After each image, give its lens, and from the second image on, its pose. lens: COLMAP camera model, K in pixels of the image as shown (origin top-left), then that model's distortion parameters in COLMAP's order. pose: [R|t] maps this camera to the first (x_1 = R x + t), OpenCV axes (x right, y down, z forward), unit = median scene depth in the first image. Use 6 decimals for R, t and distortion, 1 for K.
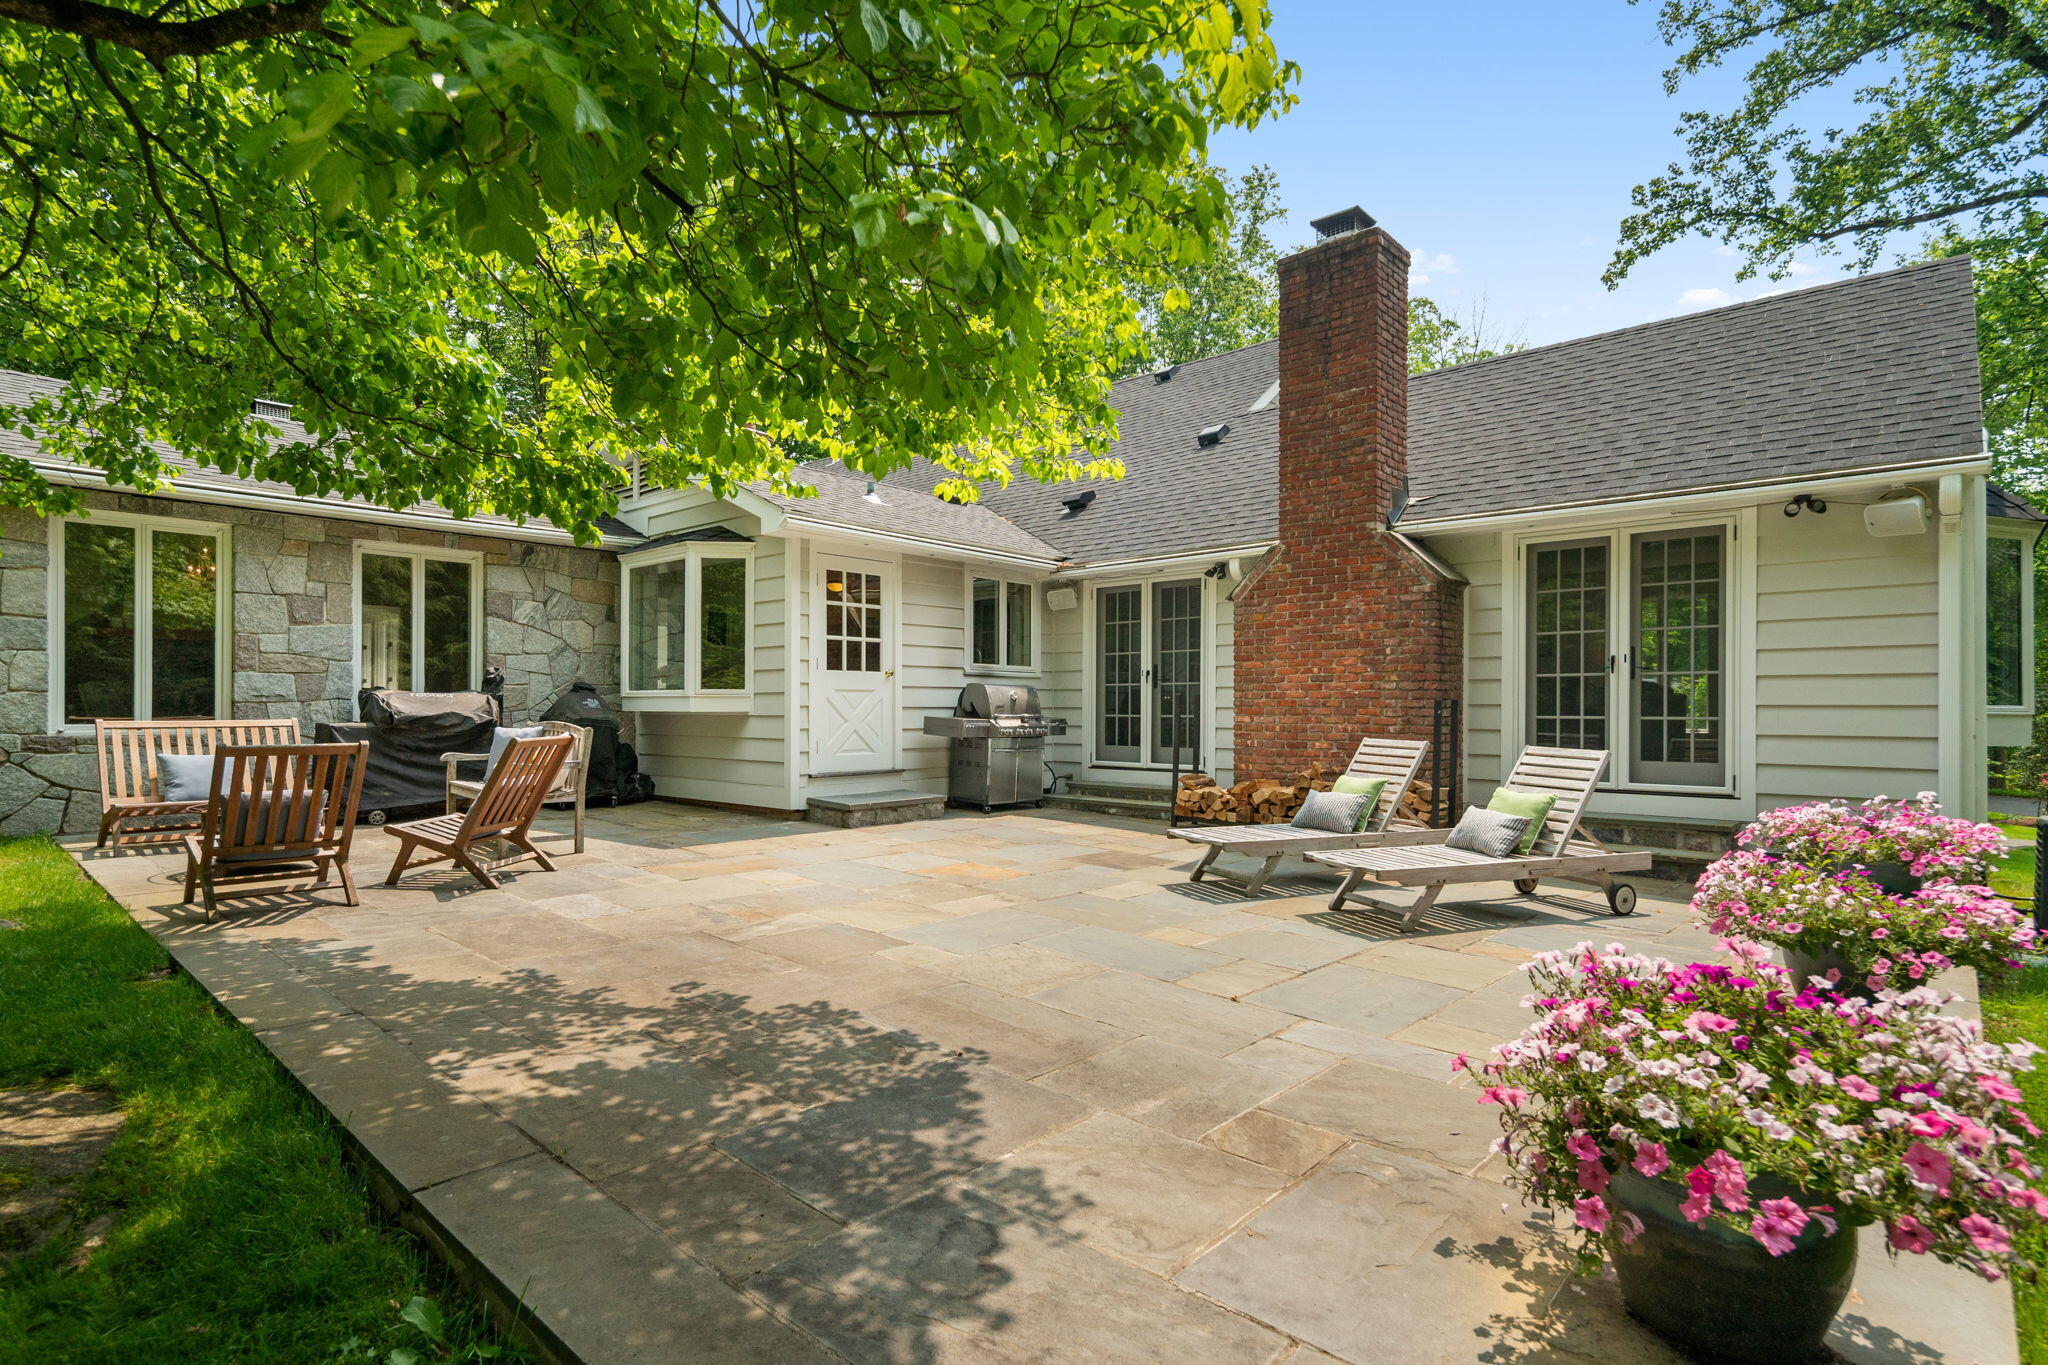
lens RADIAL K [[956.8, 0, 1031.7], [0, 956.8, 692.9], [0, 0, 1]] dist [-0.000296, 0.000438]
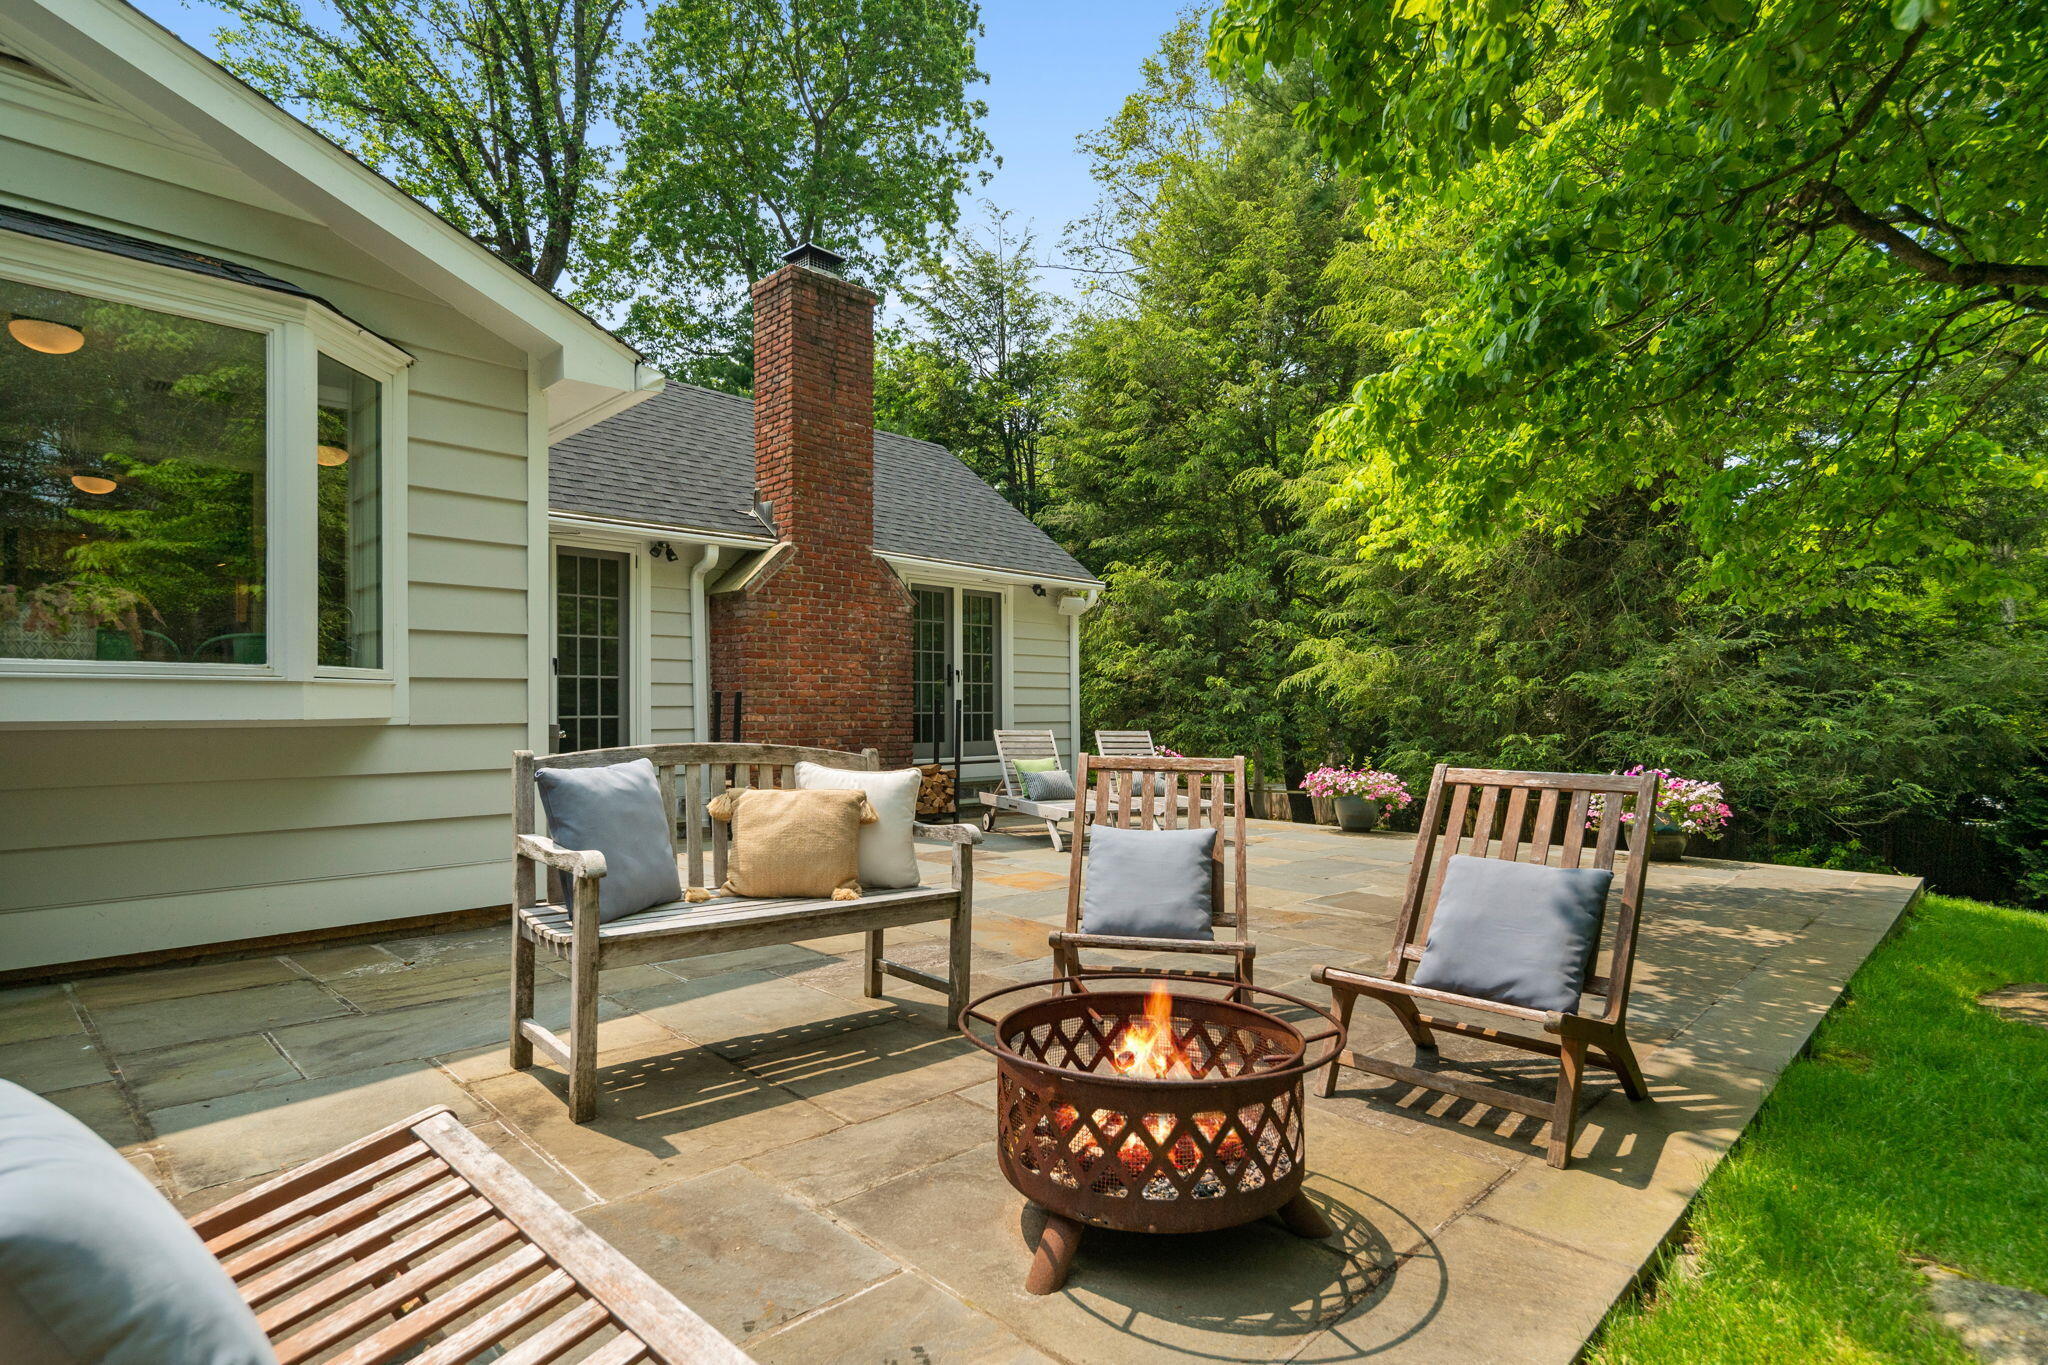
lens RADIAL K [[1013.0, 0, 1026.1], [0, 1013.0, 693.0], [0, 0, 1]] dist [0.001707, 0.000183]
pose [[0.052662, 0.012493, 0.998534, -0.785861], [-0.007393, 0.999899, -0.012120, 0.011946], [-0.998585, -0.006744, 0.052749, 0.685511]]
